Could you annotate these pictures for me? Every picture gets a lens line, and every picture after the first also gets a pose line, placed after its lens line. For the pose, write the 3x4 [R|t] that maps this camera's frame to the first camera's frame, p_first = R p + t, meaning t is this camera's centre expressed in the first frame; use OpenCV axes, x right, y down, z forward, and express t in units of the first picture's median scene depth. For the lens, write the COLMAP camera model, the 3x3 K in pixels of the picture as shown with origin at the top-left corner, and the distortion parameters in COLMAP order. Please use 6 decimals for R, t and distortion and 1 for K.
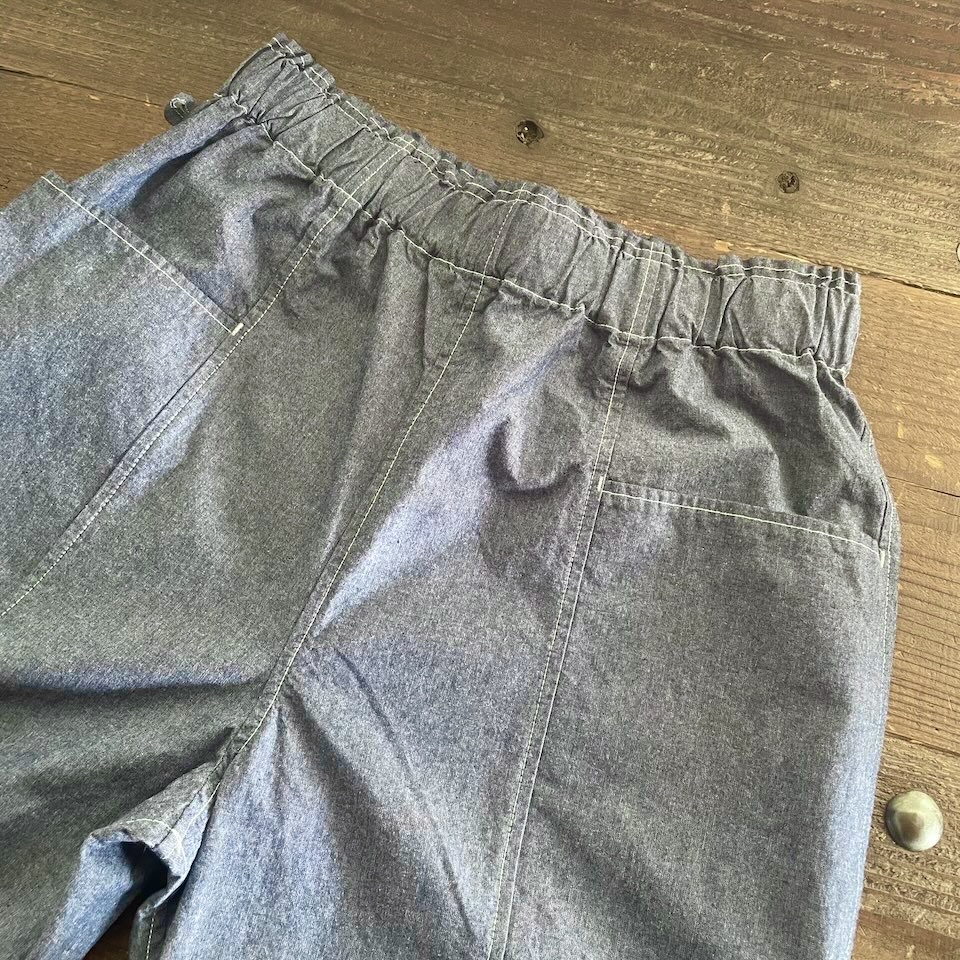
lens RADIAL K [[1042.1, 0, 477.3], [0, 1042.1, 479.4], [0, 0, 1]] dist [0.024528, 0.000000]
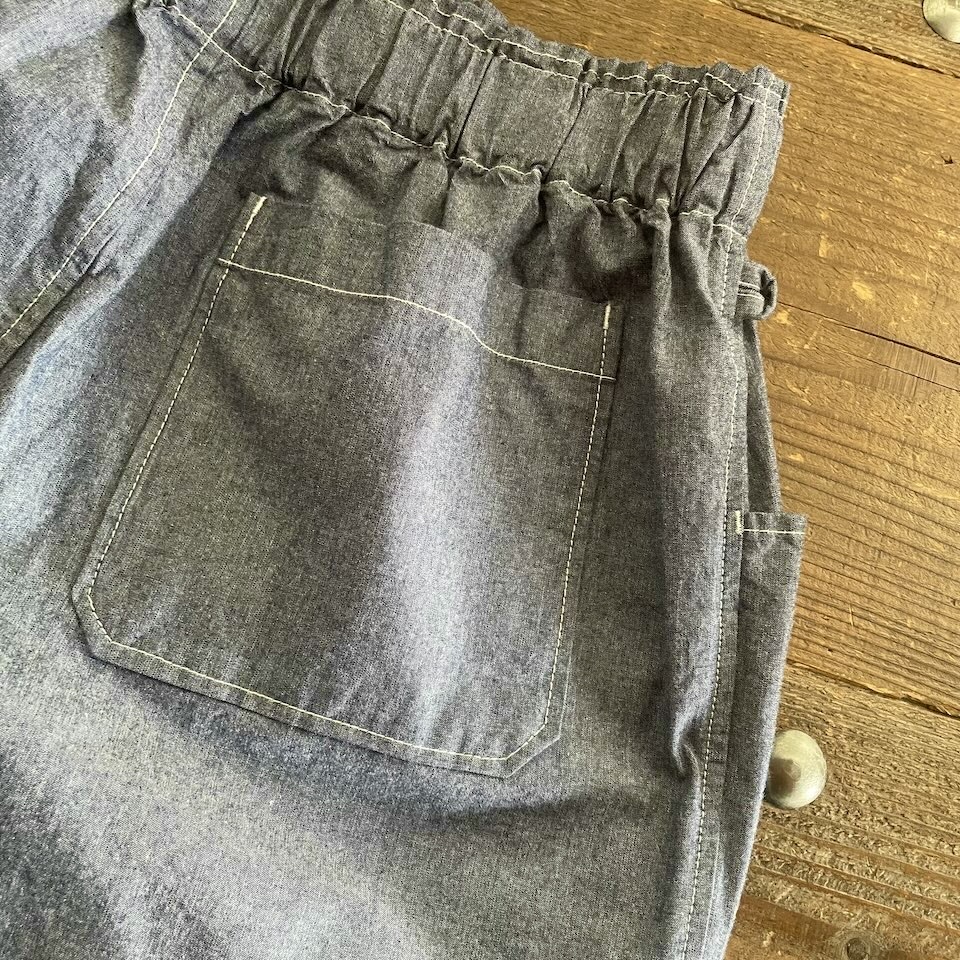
lens RADIAL K [[1042.1, 0, 480.6], [0, 1042.1, 479.6], [0, 0, 1]] dist [0.024528, 0.000000]
pose [[0.973656, 0.071444, 0.216542, 0.026940], [-0.088067, 0.993784, 0.068103, 0.089455], [-0.210330, -0.085379, 0.973895, 0.339493]]
